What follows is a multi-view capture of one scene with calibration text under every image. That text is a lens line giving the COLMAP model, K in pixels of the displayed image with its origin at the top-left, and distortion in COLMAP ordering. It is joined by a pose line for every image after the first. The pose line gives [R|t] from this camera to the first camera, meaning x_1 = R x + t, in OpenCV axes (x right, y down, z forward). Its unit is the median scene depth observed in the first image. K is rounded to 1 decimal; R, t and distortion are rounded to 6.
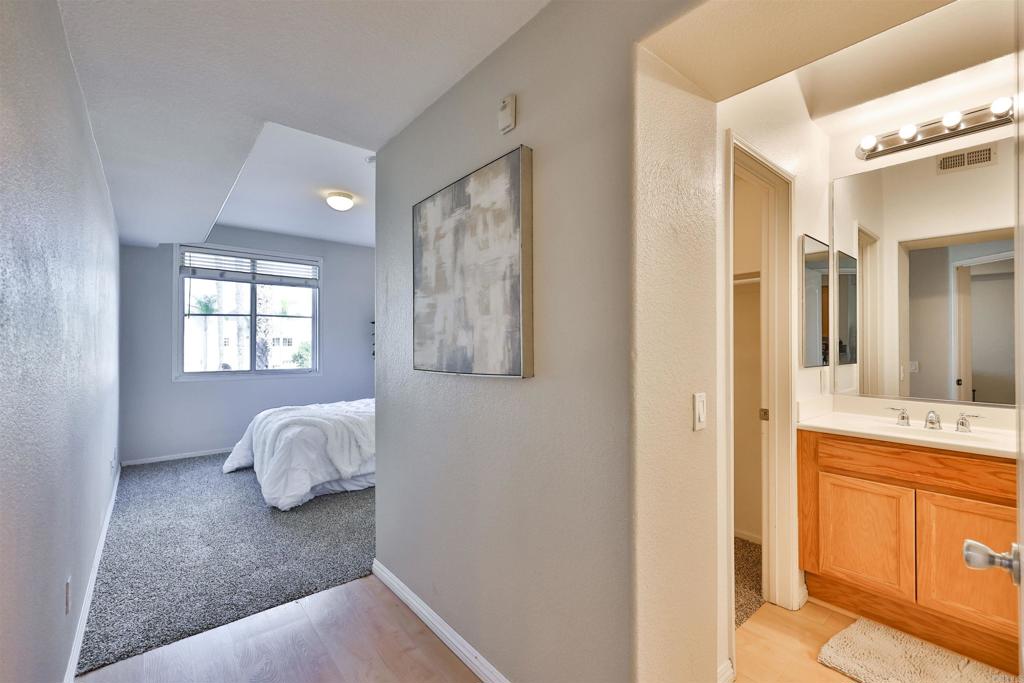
lens RADIAL K [[428.0, 0, 512.0], [0, 428.0, 341.5], [0, 0, 1]] dist [0.001077, 0.000062]
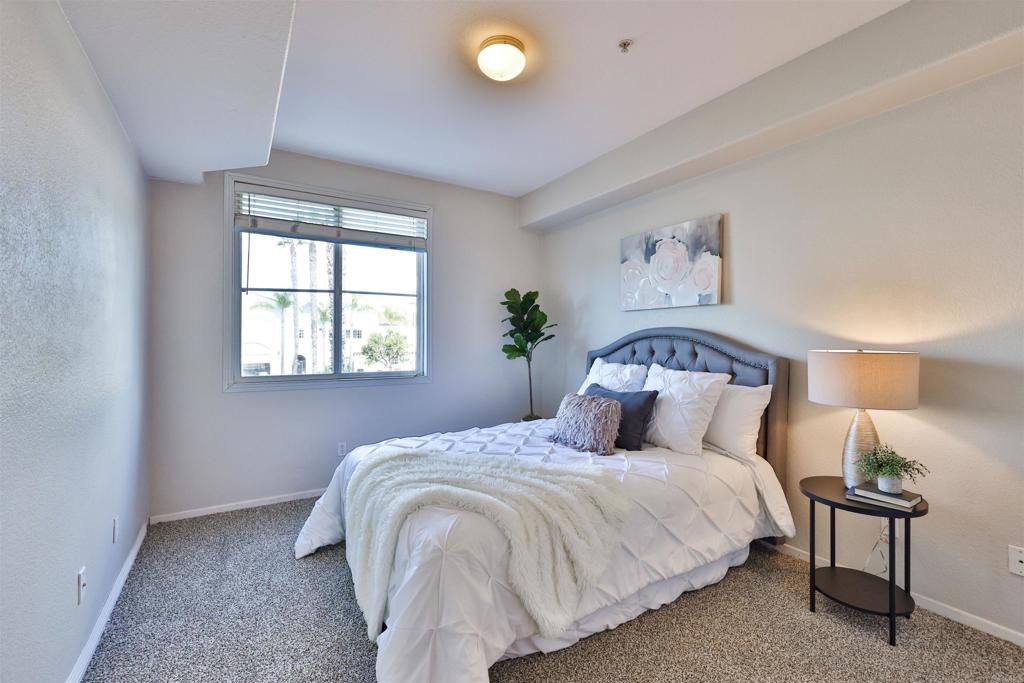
lens RADIAL K [[443.3, 0, 512.0], [0, 443.3, 341.5], [0, 0, 1]] dist [0.000360, -0.000100]
pose [[0.989541, 0.006906, -0.144084, -0.257176], [-0.004704, 0.999867, 0.015622, 0.005546], [0.144173, -0.014781, 0.989442, 0.387859]]
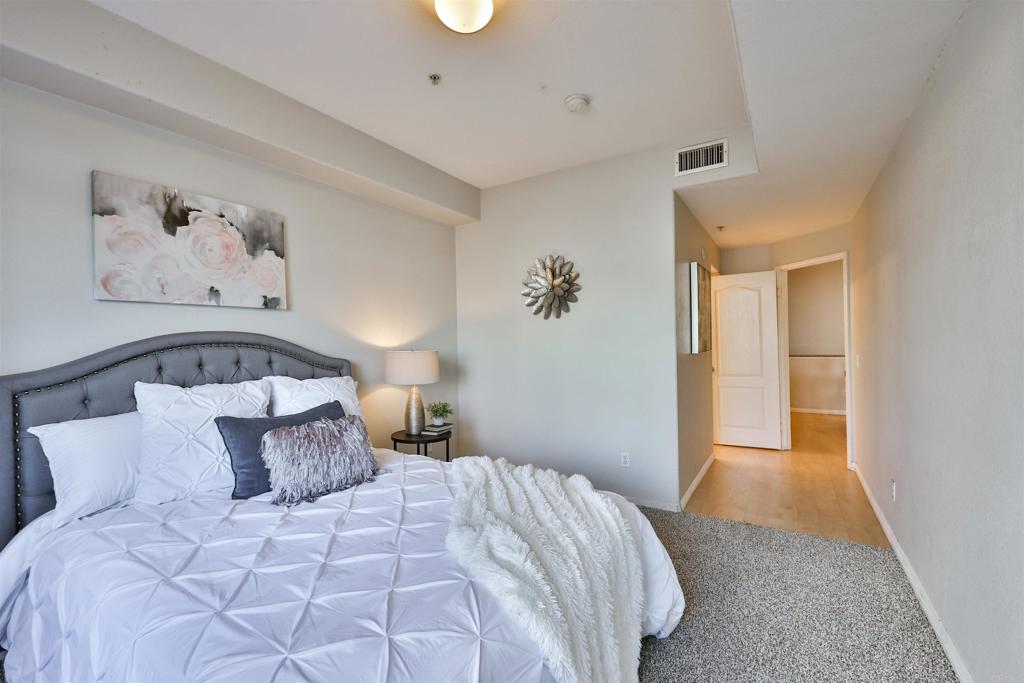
lens RADIAL K [[443.3, 0, 512.0], [0, 443.3, 341.5], [0, 0, 1]] dist [0.000360, -0.000100]
pose [[-0.284748, 0.015621, 0.958475, -0.718275], [0.010972, 0.999855, -0.013036, 0.015513], [-0.958540, 0.006804, -0.284878, 0.925554]]
